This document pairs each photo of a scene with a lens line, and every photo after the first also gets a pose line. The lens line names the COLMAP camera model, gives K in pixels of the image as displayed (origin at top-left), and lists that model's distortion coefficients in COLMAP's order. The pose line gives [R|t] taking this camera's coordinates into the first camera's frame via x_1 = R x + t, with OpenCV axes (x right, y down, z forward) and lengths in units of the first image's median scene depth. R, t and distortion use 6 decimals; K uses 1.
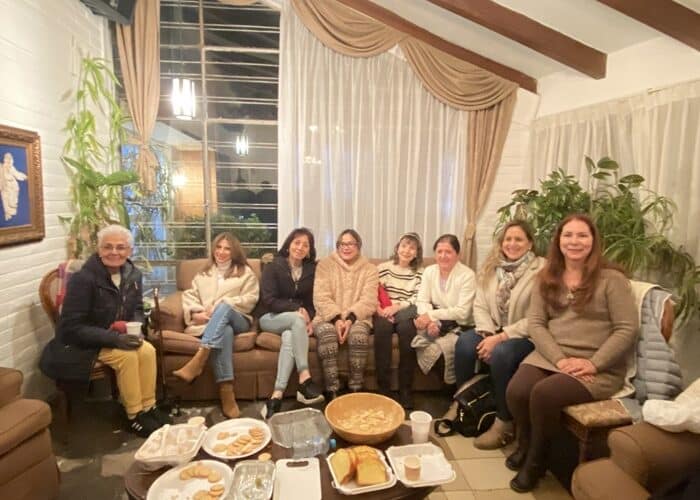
lens RADIAL K [[406.4, 0, 345.8], [0, 406.4, 247.7], [0, 0, 1]] dist [0.017113, -0.017515]
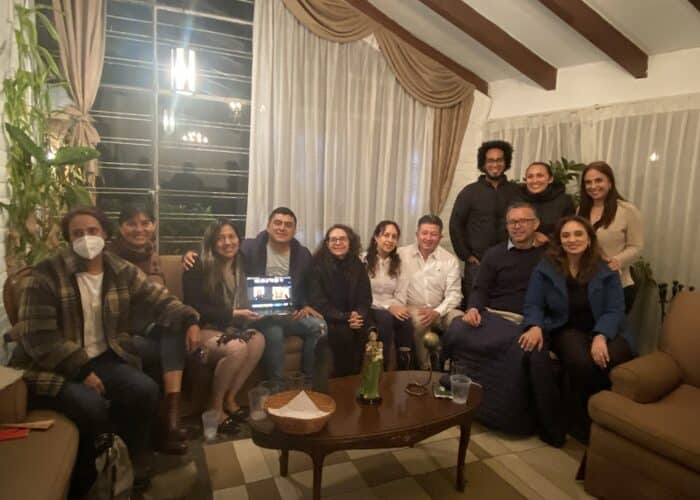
lens RADIAL K [[466.8, 0, 354.0], [0, 466.8, 246.5], [0, 0, 1]] dist [0.040735, -0.018034]
pose [[0.948811, -0.009911, 0.315688, -0.273974], [0.008083, 0.999942, 0.007098, 0.004817], [-0.315740, -0.004183, 0.948836, -0.060833]]
